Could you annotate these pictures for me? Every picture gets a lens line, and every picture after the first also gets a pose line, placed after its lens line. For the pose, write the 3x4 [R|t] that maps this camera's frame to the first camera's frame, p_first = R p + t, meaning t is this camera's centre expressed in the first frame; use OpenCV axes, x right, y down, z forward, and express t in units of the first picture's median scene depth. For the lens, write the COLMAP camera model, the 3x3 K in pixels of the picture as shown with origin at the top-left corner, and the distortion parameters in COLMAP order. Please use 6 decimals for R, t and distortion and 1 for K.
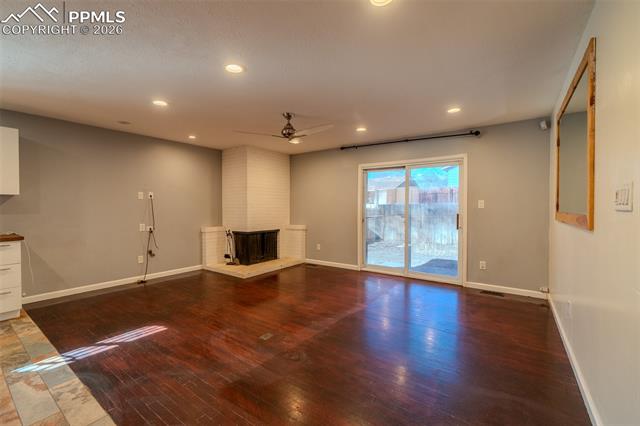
lens RADIAL K [[278.9, 0, 308.9], [0, 278.9, 206.5], [0, 0, 1]] dist [-0.002103, 0.001327]
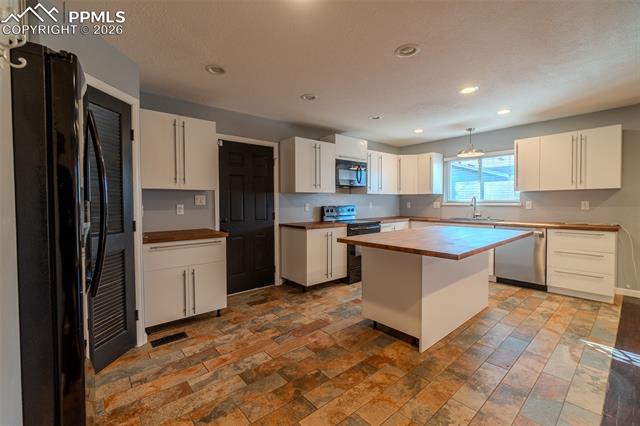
lens RADIAL K [[278.9, 0, 318.3], [0, 278.9, 207.2], [0, 0, 1]] dist [-0.002103, 0.001327]
pose [[-0.210539, 0.018993, -0.977401, 0.236761], [0.006304, 0.999817, 0.018071, 0.004849], [0.977565, -0.002357, -0.210620, 0.147659]]
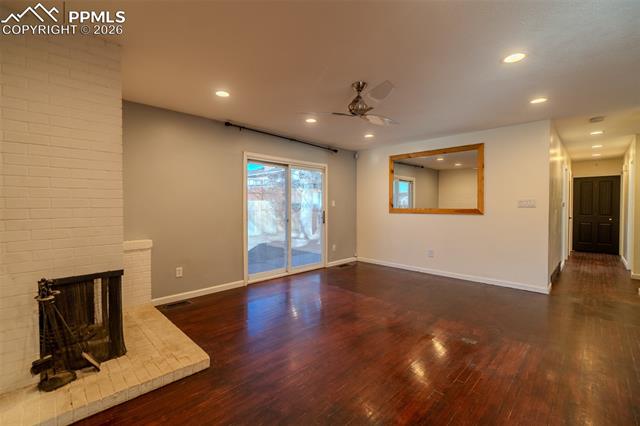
lens RADIAL K [[278.9, 0, 319.3], [0, 278.9, 211.4], [0, 0, 1]] dist [-0.002103, 0.001327]
pose [[0.132218, -0.020402, 0.991011, -1.079889], [-0.003477, 0.999772, 0.021046, 0.000906], [-0.991215, -0.006228, 0.132117, 1.288774]]
